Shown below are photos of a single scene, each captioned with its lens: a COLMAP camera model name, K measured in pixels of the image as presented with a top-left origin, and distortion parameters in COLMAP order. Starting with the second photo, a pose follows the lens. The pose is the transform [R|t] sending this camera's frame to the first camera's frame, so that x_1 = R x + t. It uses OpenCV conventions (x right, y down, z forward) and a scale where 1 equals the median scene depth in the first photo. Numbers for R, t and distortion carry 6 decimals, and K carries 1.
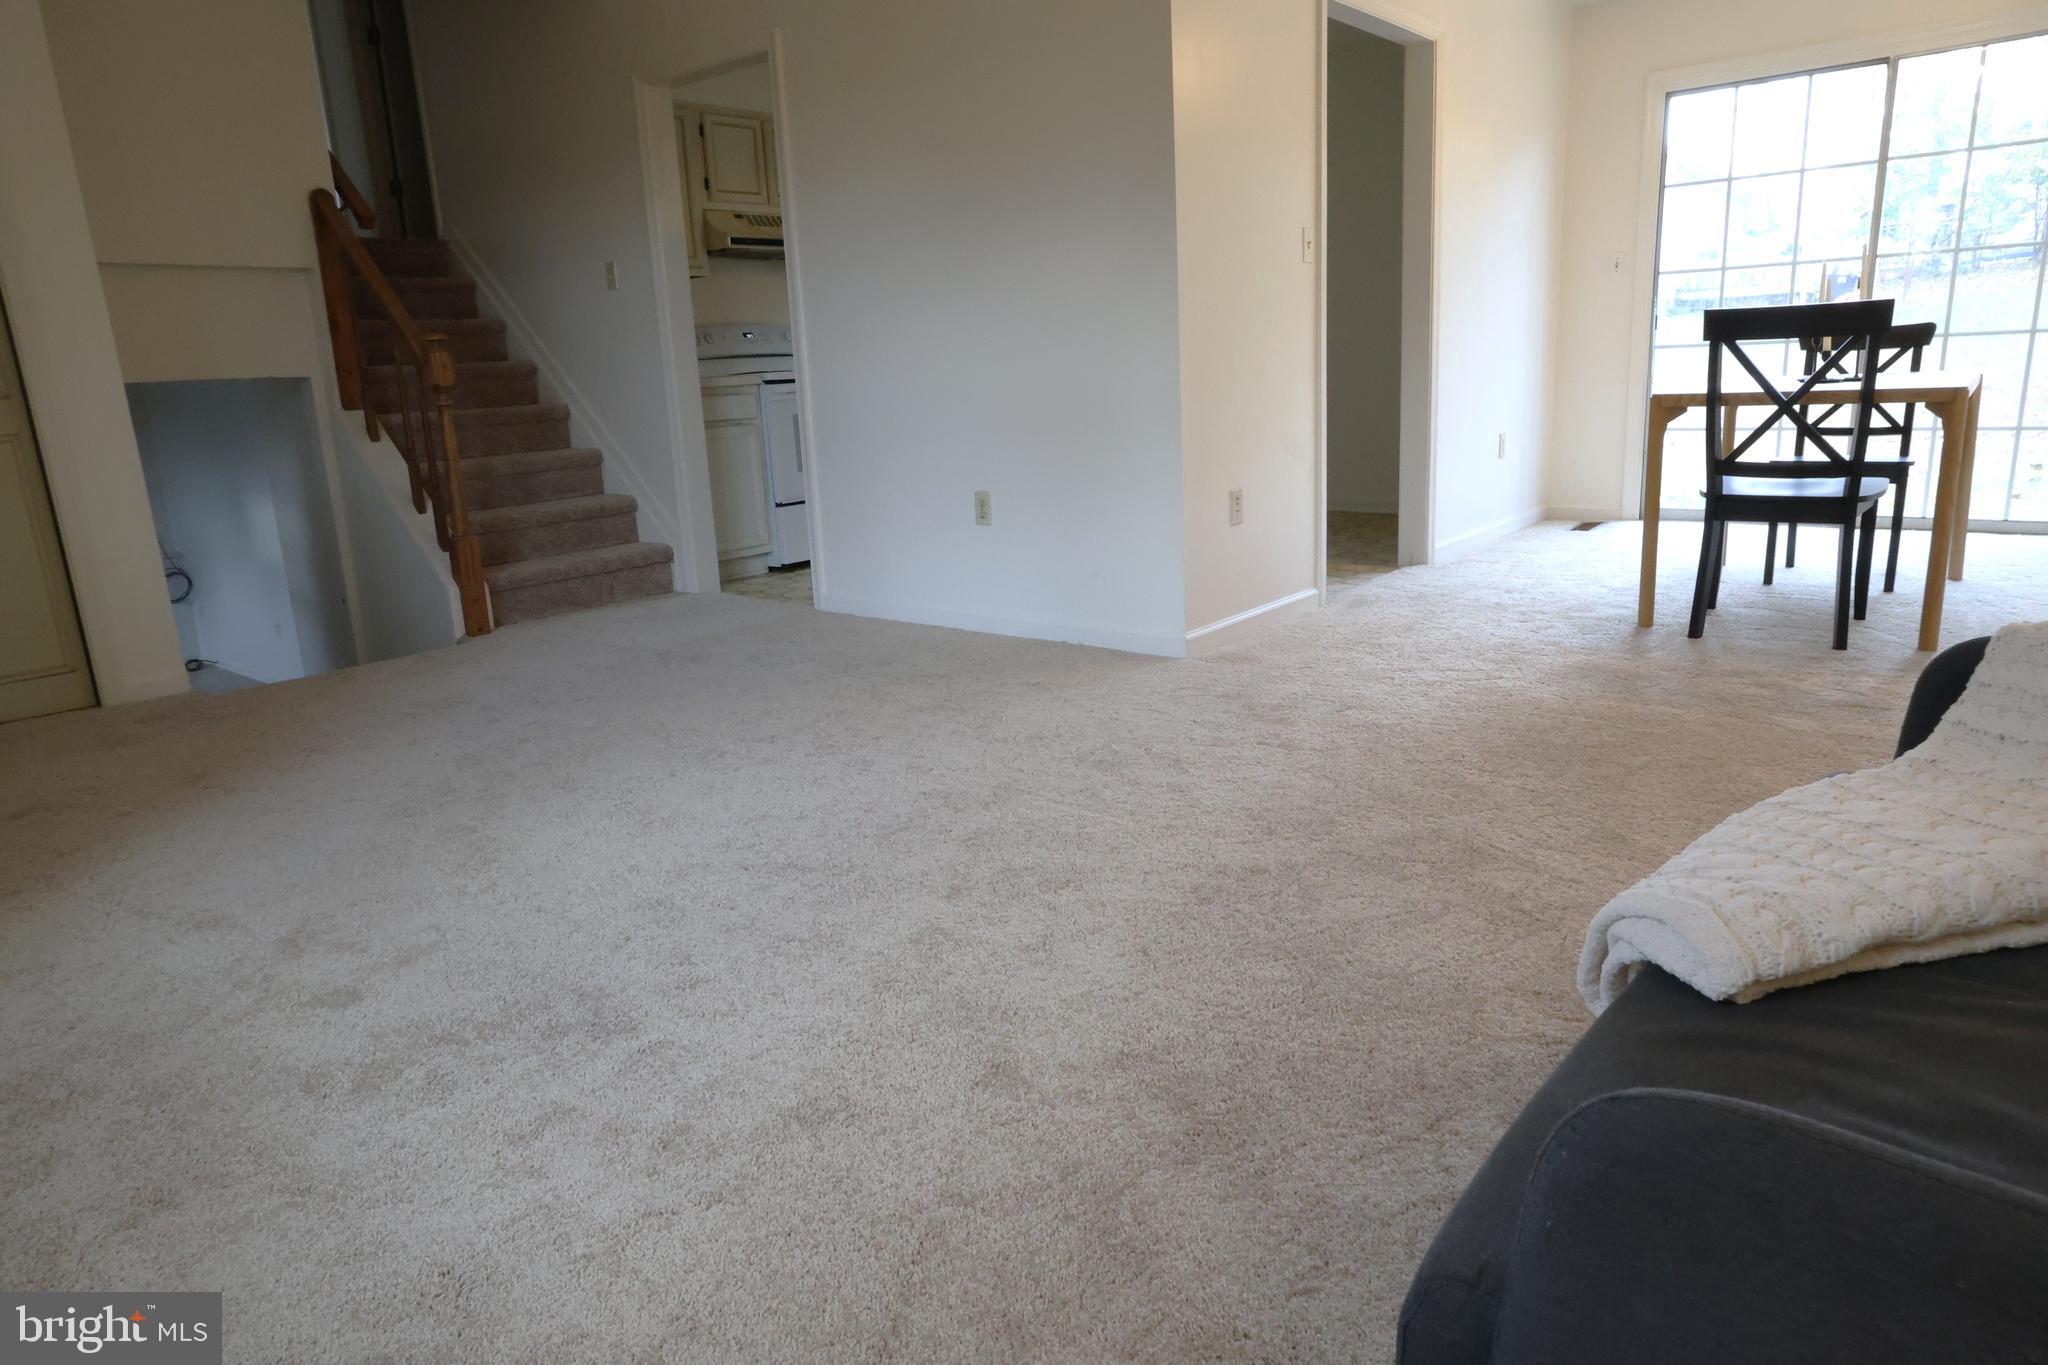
lens RADIAL K [[1279.4, 0, 1024.0], [0, 1279.4, 682.5], [0, 0, 1]] dist [-0.000966, 0.000565]
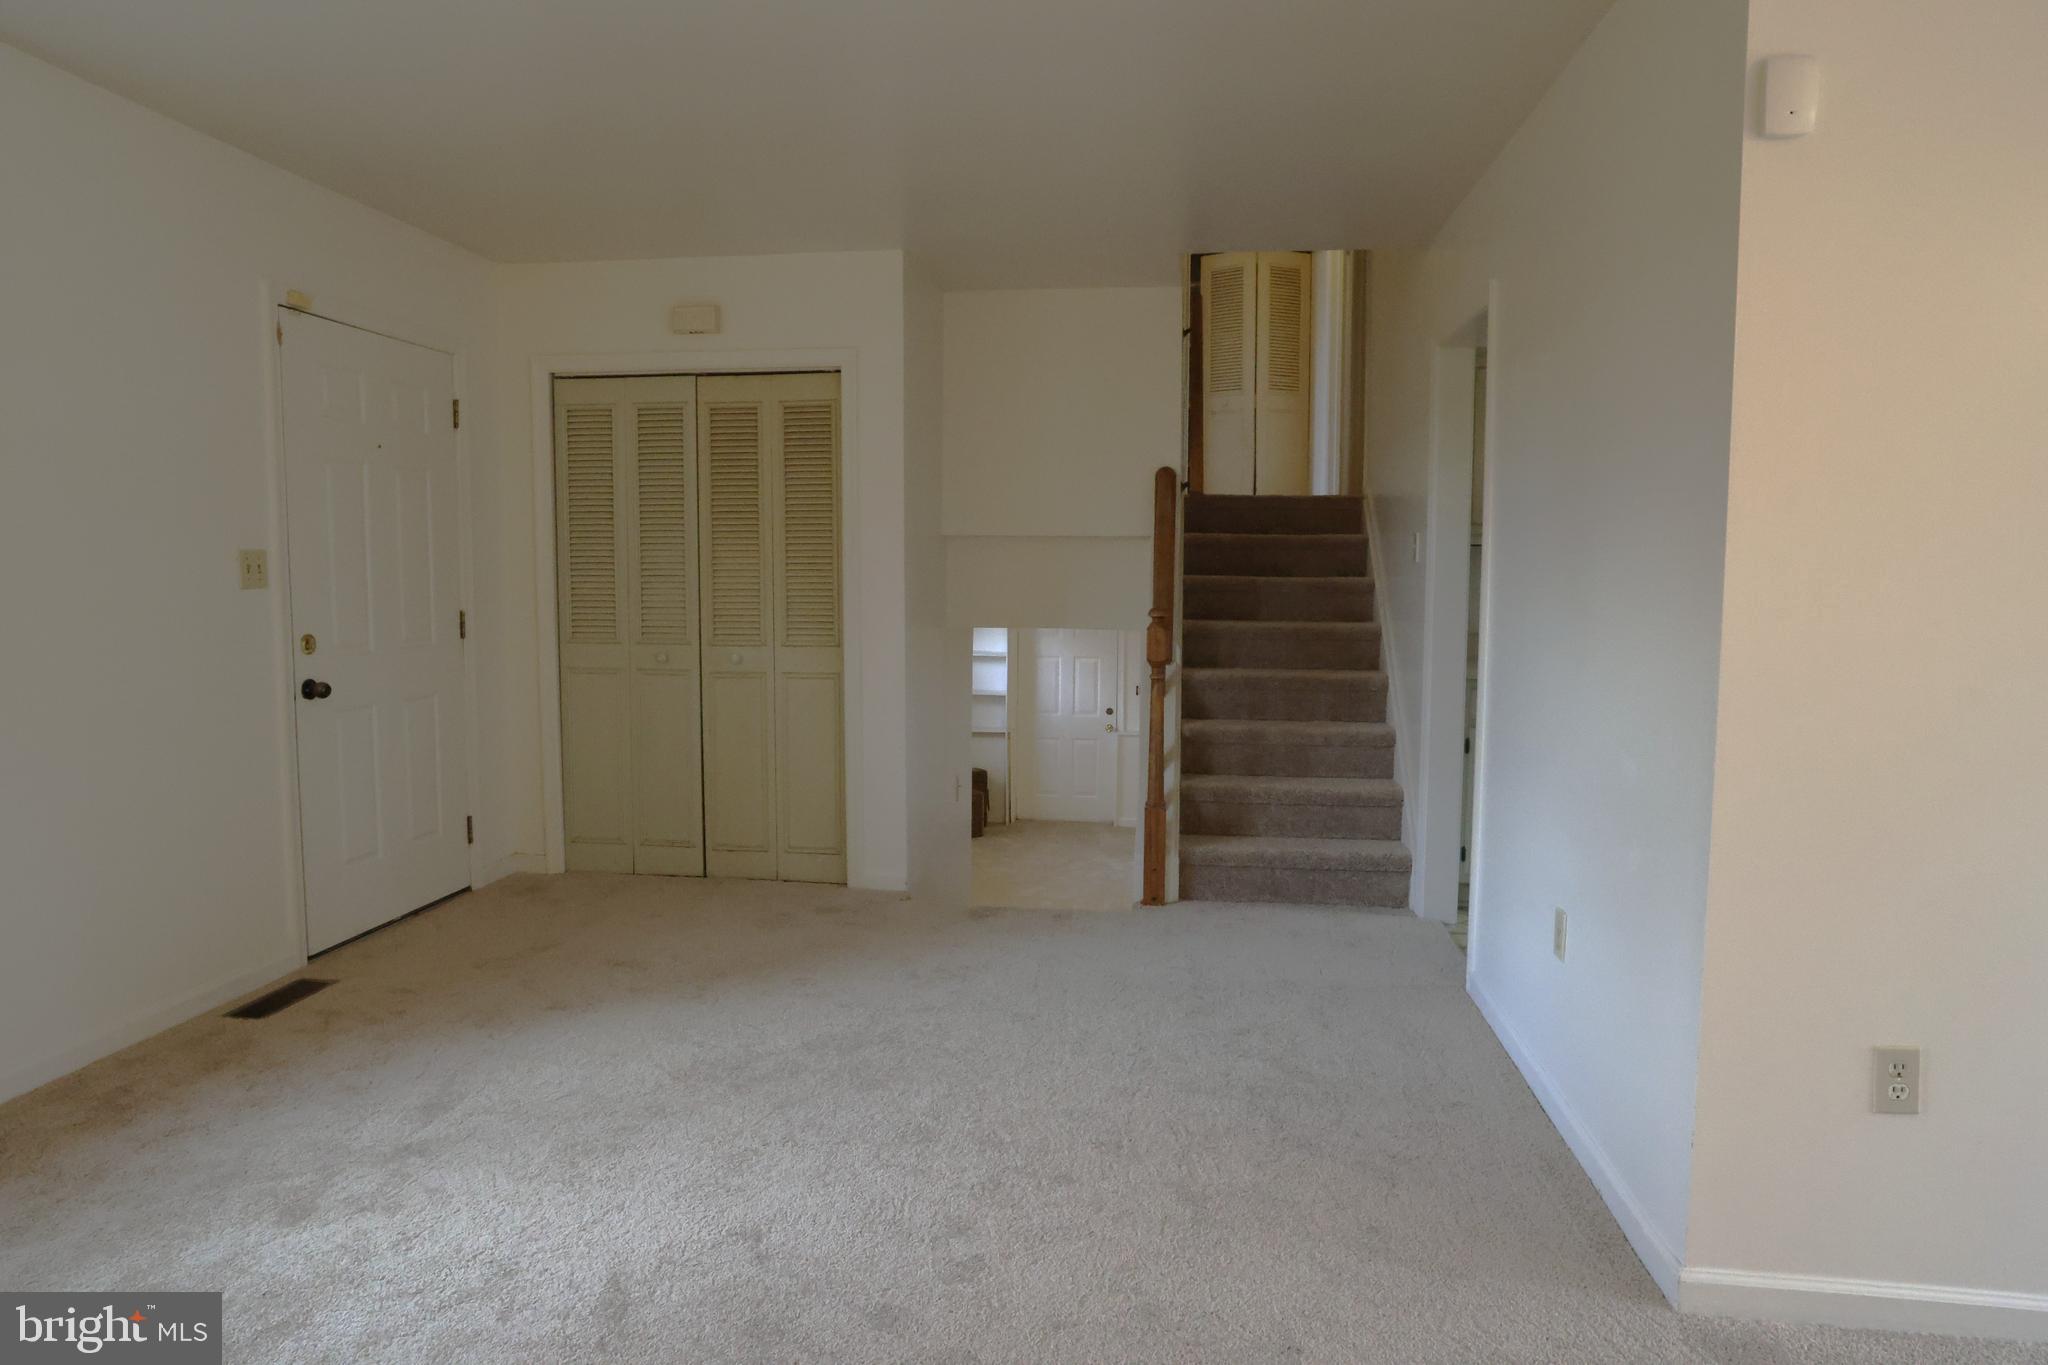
lens RADIAL K [[1279.4, 0, 1024.0], [0, 1279.4, 682.5], [0, 0, 1]] dist [-0.000966, 0.000565]
pose [[0.492731, 0.121642, -0.861638, 0.381624], [-0.231696, 0.972776, 0.004835, -0.196891], [0.838769, 0.197256, 0.507501, 0.397707]]
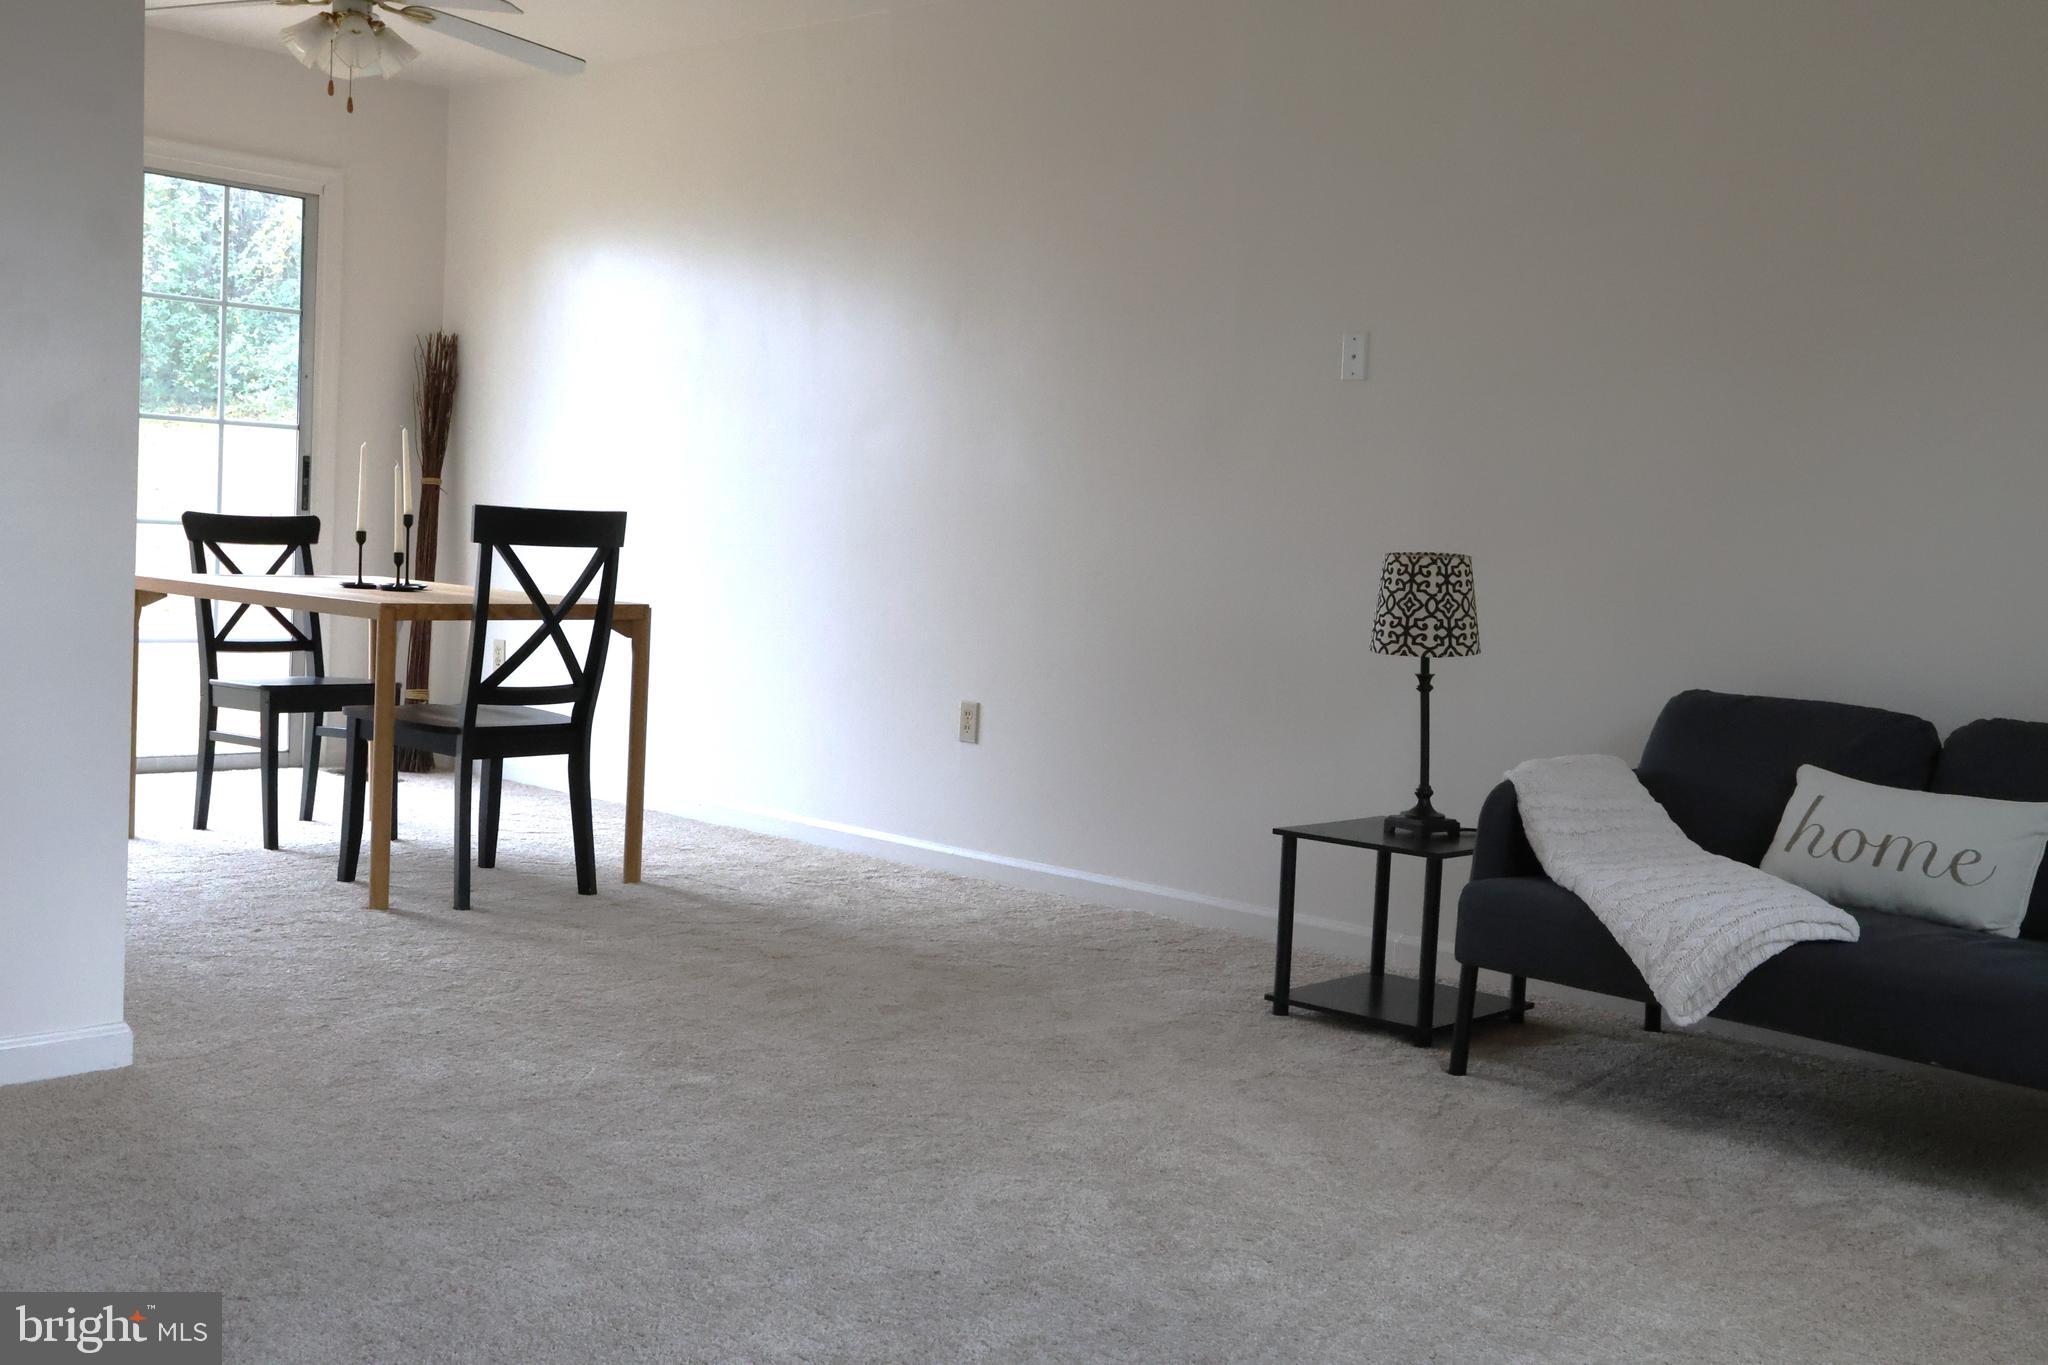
lens RADIAL K [[2468.0, 0, 1024.0], [0, 2468.0, 682.5], [0, 0, 1]] dist [-0.002559, -0.005537]
pose [[0.046947, -0.018139, 0.998733, -0.848163], [0.185356, 0.982629, 0.009134, -0.105502], [-0.981549, 0.184693, 0.049494, 0.487669]]
